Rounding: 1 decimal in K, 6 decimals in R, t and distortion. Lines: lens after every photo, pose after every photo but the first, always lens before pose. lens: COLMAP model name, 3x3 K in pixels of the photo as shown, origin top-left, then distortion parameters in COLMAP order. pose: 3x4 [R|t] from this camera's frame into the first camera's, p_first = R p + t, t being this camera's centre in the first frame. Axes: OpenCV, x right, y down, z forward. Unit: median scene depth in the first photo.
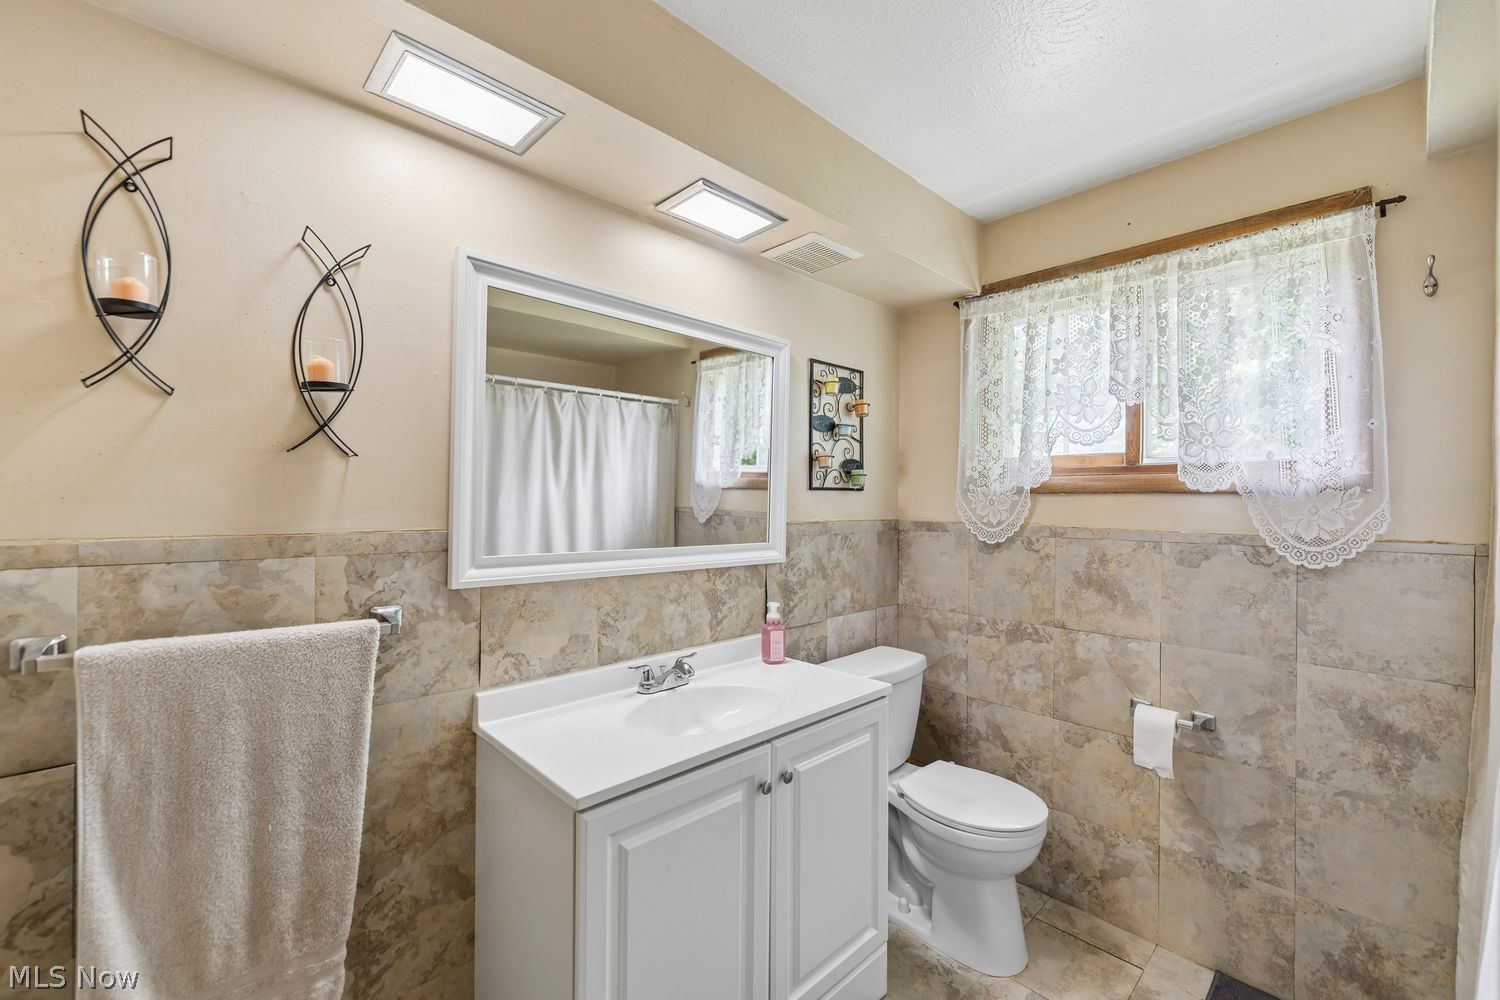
lens RADIAL K [[614.1, 0, 742.5], [0, 614.1, 500.6], [0, 0, 1]] dist [-0.000053, -0.000505]
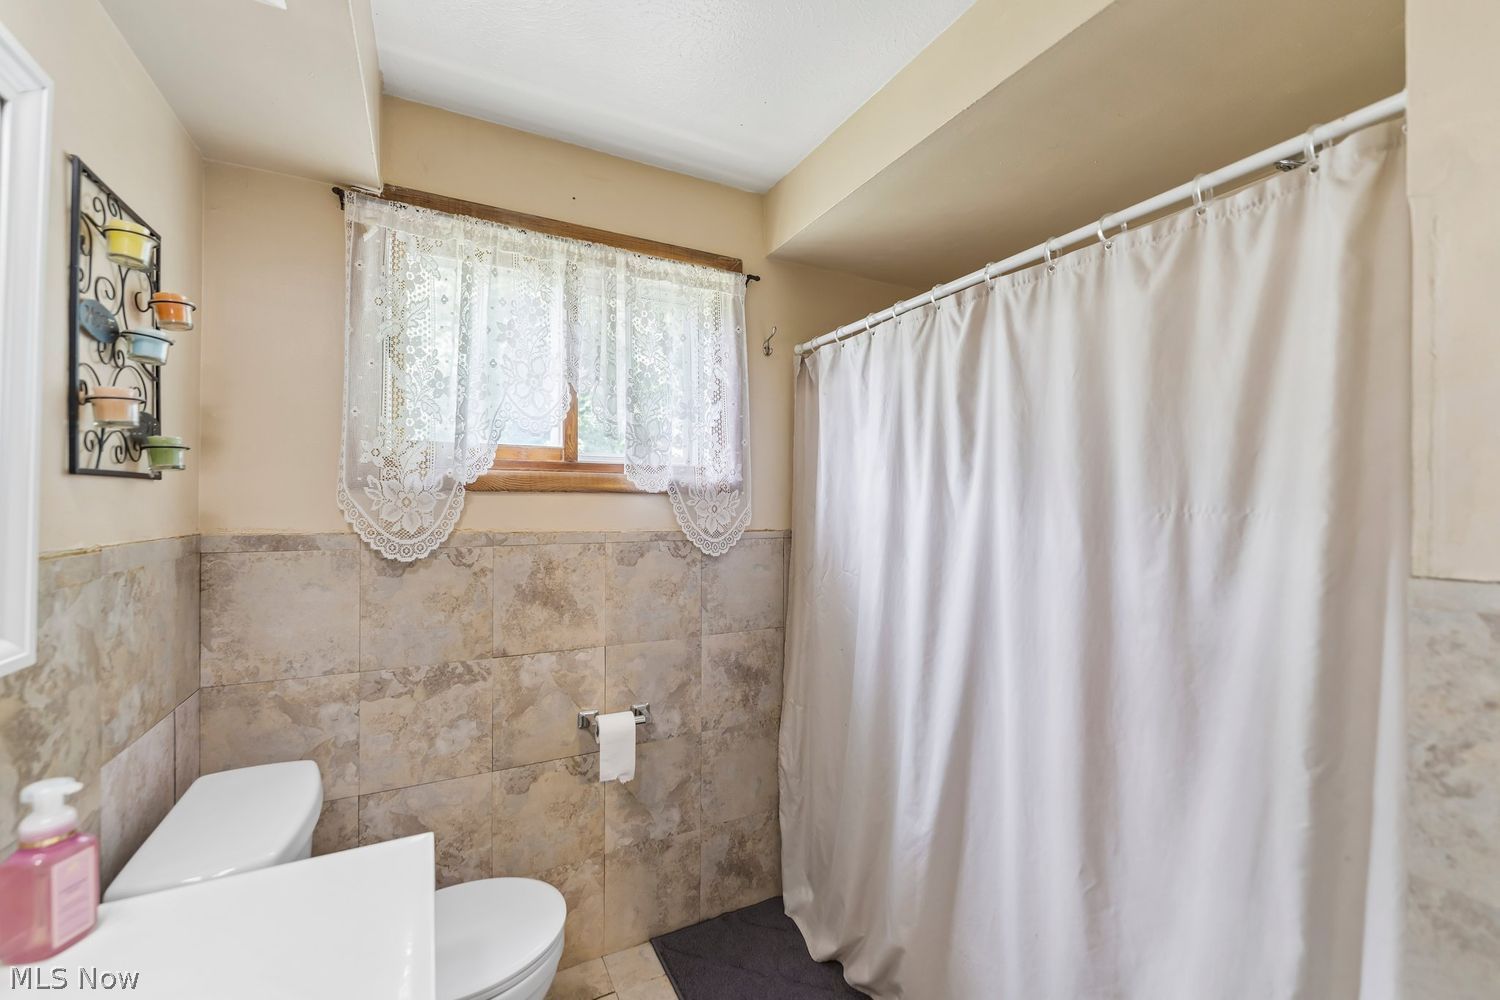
lens RADIAL K [[614.1, 0, 751.7], [0, 614.1, 504.5], [0, 0, 1]] dist [-0.000053, -0.000505]
pose [[0.262889, -0.008264, 0.964791, -0.177928], [-0.004111, 0.999945, 0.009686, -0.003502], [-0.964817, -0.006513, 0.262841, 0.472595]]
